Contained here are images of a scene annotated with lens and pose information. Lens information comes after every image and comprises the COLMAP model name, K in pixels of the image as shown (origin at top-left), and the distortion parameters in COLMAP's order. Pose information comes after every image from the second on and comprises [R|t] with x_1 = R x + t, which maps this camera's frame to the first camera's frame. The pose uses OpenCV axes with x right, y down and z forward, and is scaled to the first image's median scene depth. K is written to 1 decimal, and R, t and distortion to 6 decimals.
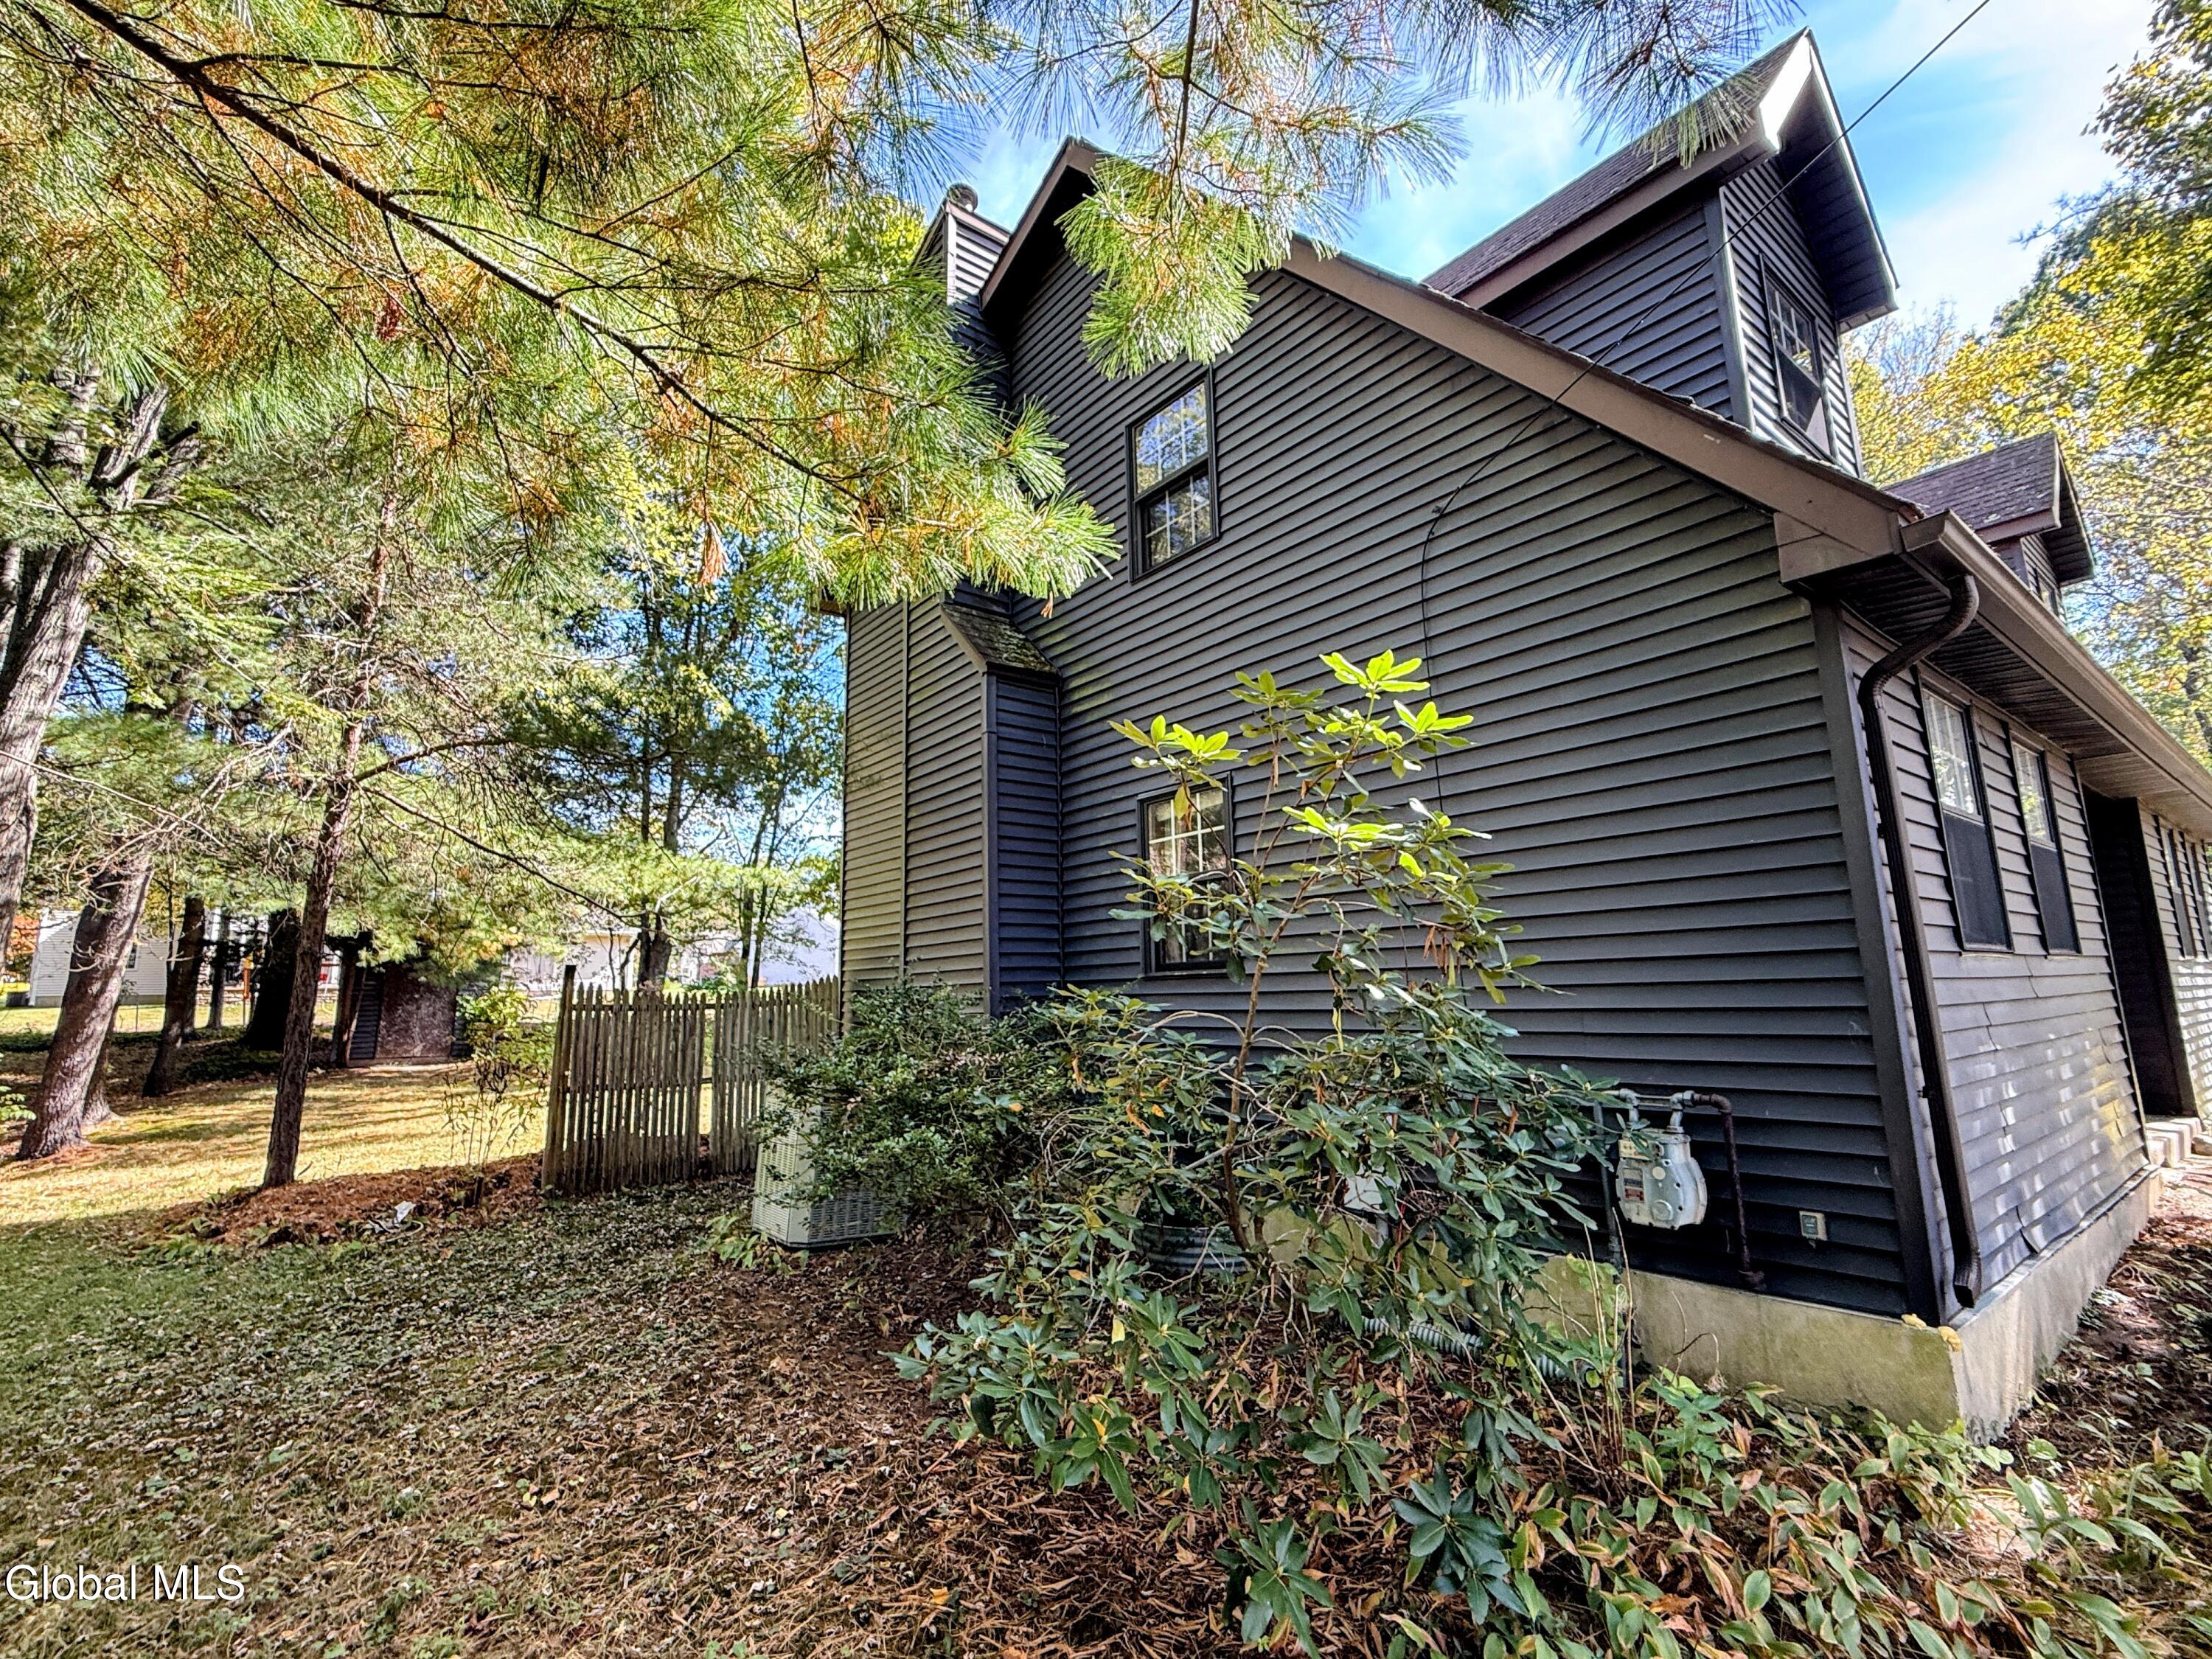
lens RADIAL K [[999.0, 0, 1110.8], [0, 999.0, 836.5], [0, 0, 1]] dist [-0.001462, 0.000157]
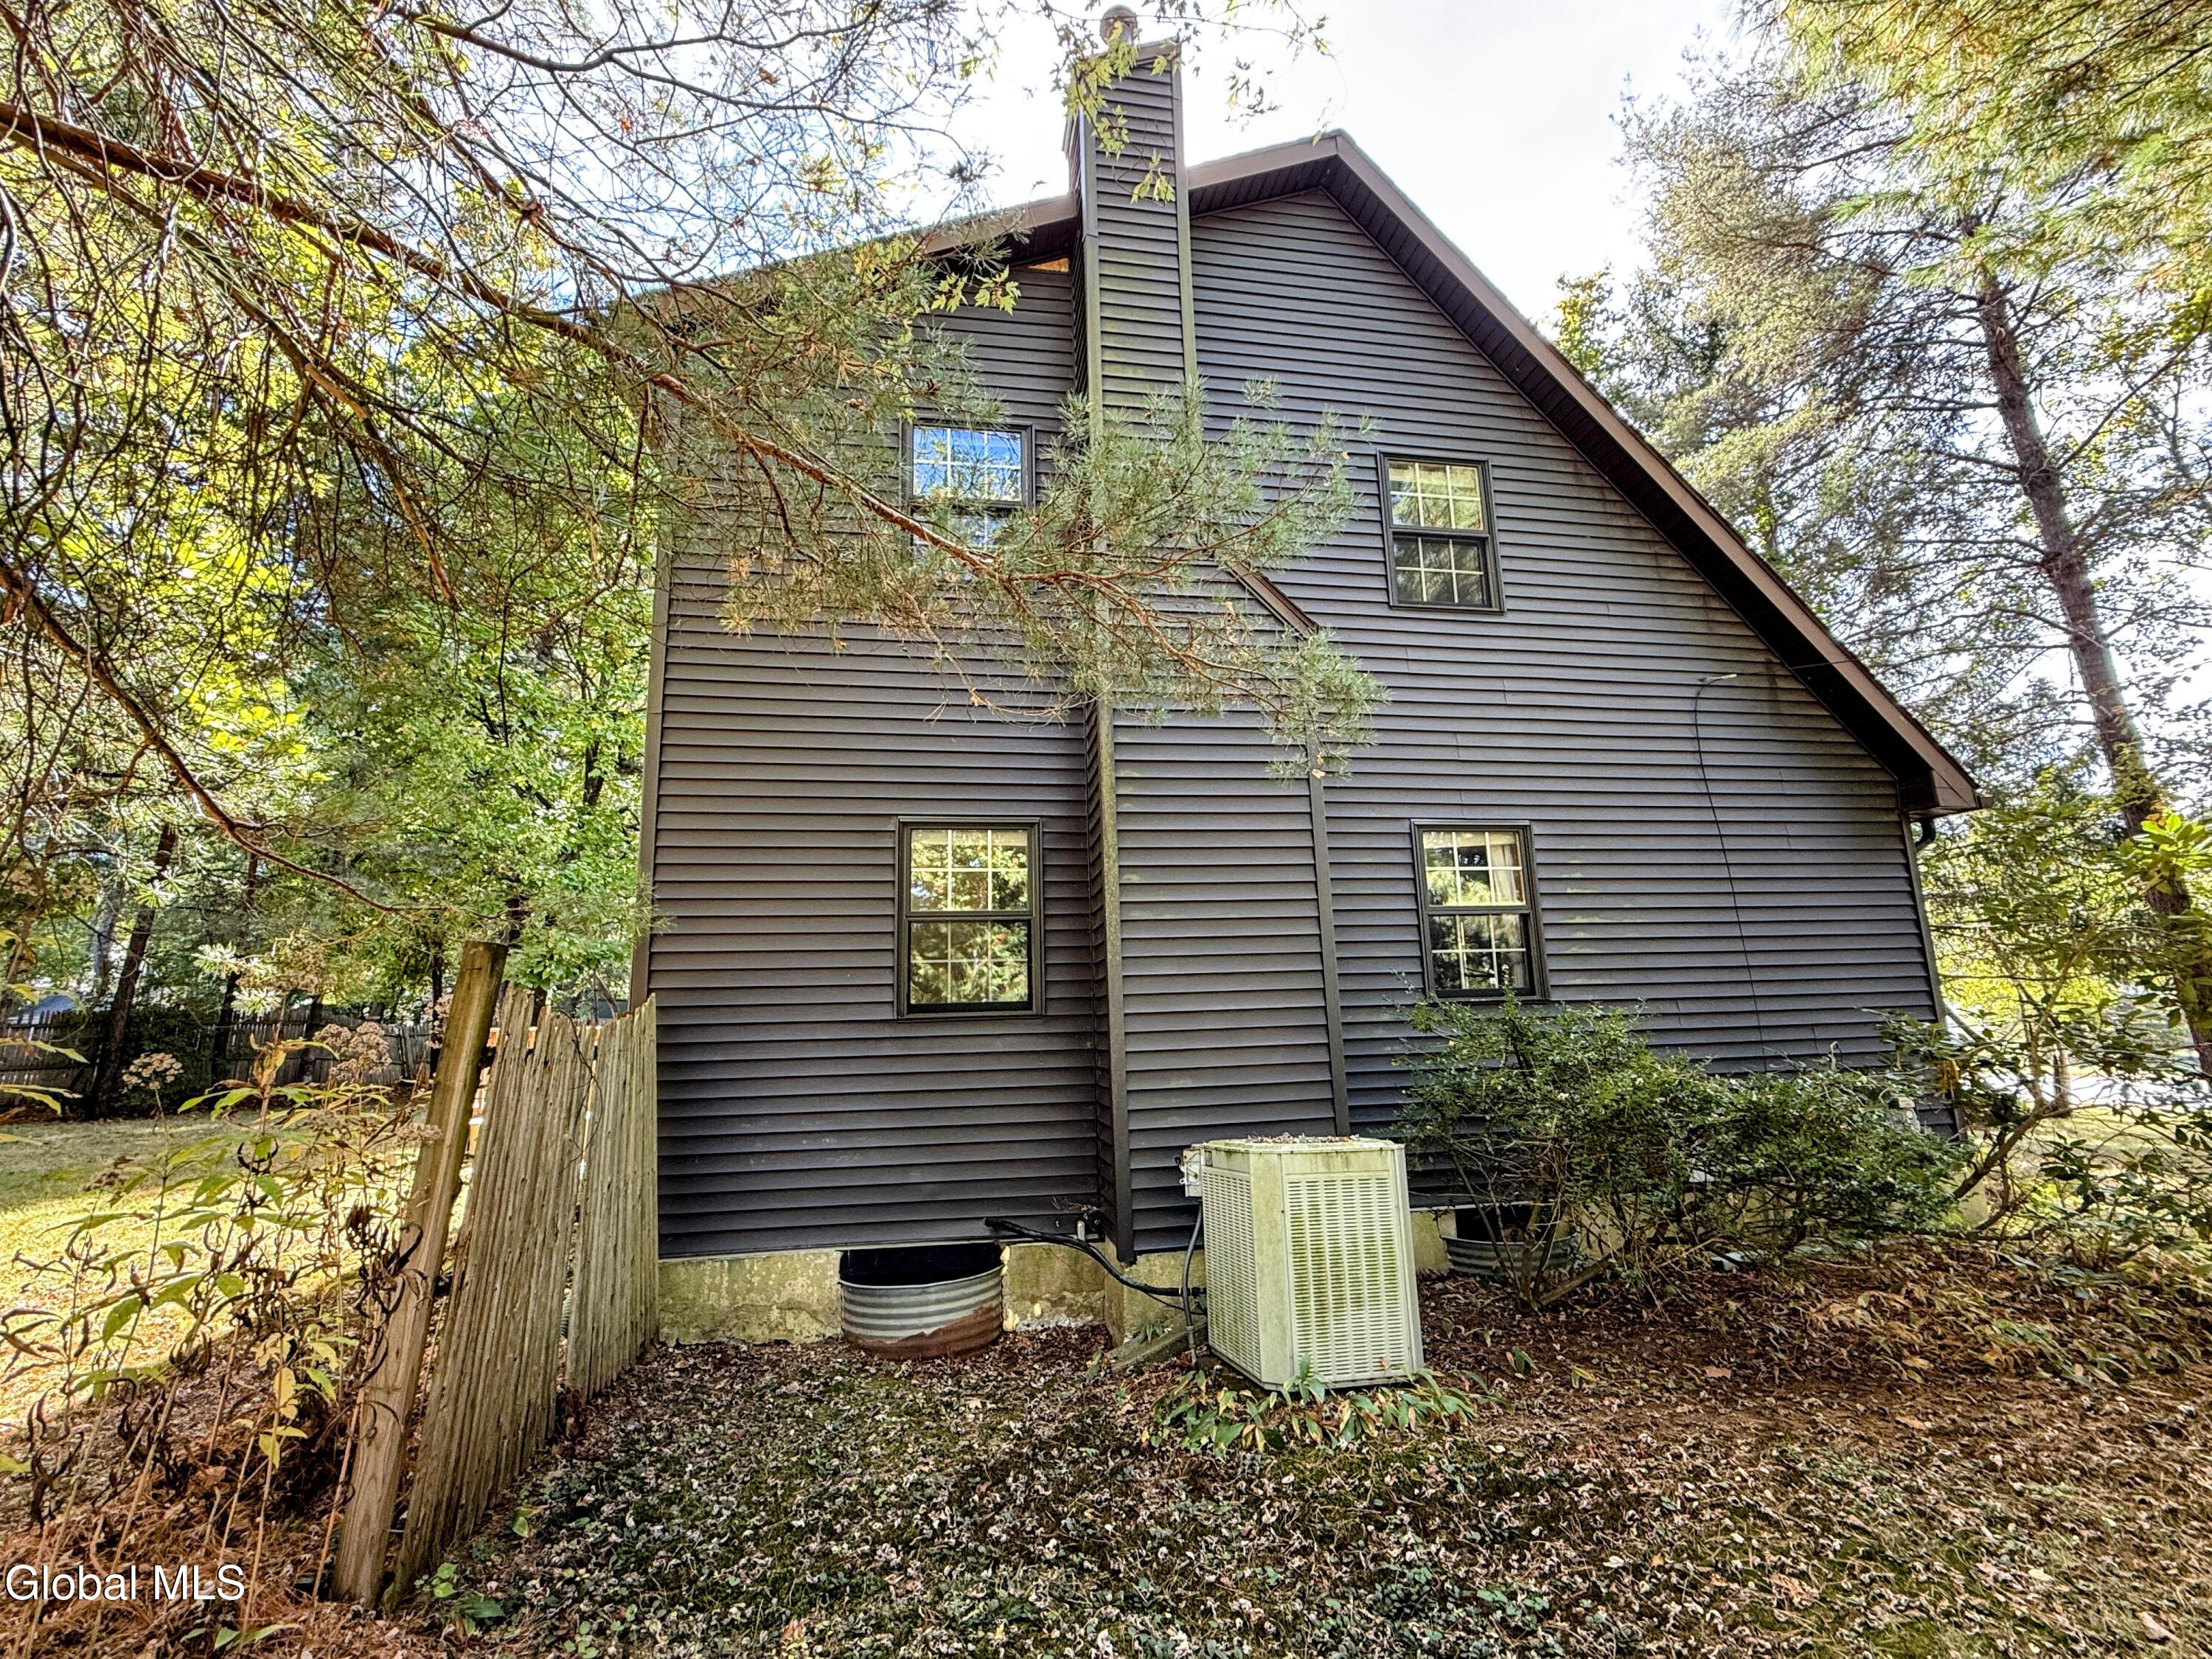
lens RADIAL K [[999.0, 0, 1110.8], [0, 999.0, 836.5], [0, 0, 1]] dist [-0.001462, 0.000157]
pose [[0.483903, 0.196296, 0.852823, -0.948840], [-0.104820, 0.980504, -0.166208, 0.155368], [-0.868822, -0.008964, 0.495044, 0.824981]]
